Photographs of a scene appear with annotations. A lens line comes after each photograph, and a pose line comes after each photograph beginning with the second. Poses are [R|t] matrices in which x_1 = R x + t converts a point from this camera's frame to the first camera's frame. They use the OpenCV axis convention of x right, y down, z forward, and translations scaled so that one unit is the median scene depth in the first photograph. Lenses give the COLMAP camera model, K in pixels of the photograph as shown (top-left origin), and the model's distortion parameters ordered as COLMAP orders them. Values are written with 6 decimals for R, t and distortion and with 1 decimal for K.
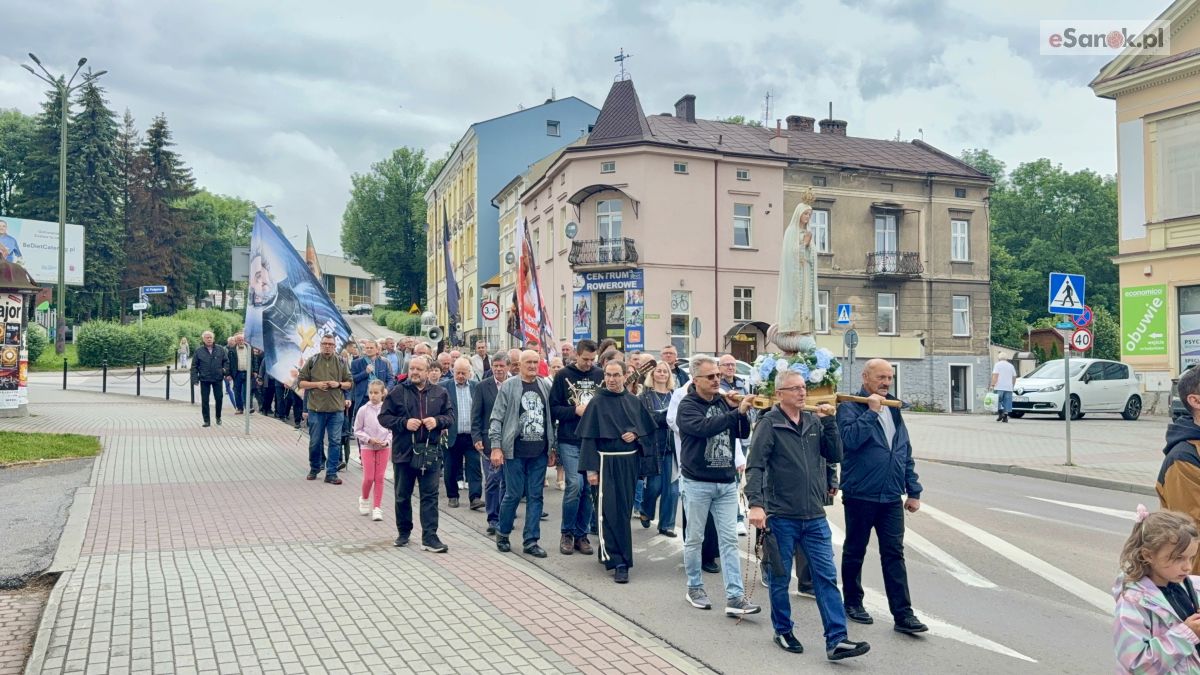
lens RADIAL K [[960.0, 0, 600.0], [0, 960.0, 337.5], [0, 0, 1]] dist [0.116069, -0.211379]
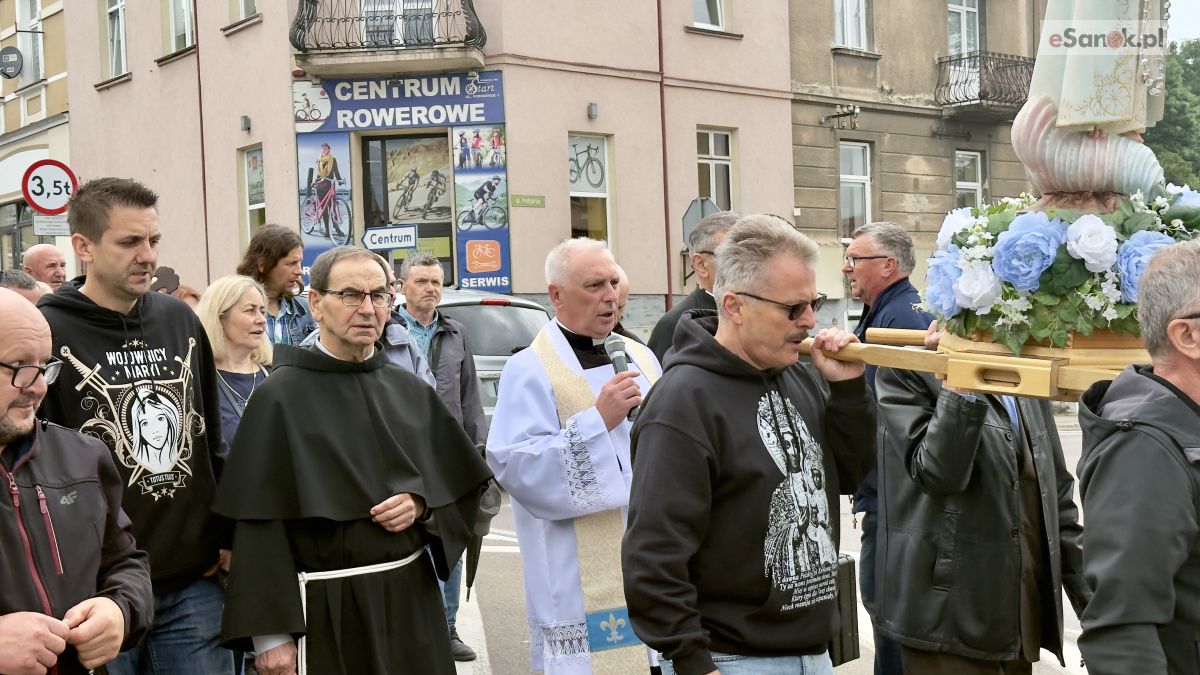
lens RADIAL K [[1631.8, 0, 600.0], [0, 1631.8, 337.5], [0, 0, 1]] dist [0.136181, -0.045434]
pose [[0.941507, -0.034448, 0.335229, -0.114919], [0.021324, 0.998858, 0.042752, 0.003587], [-0.336319, -0.033102, 0.941166, 0.347808]]
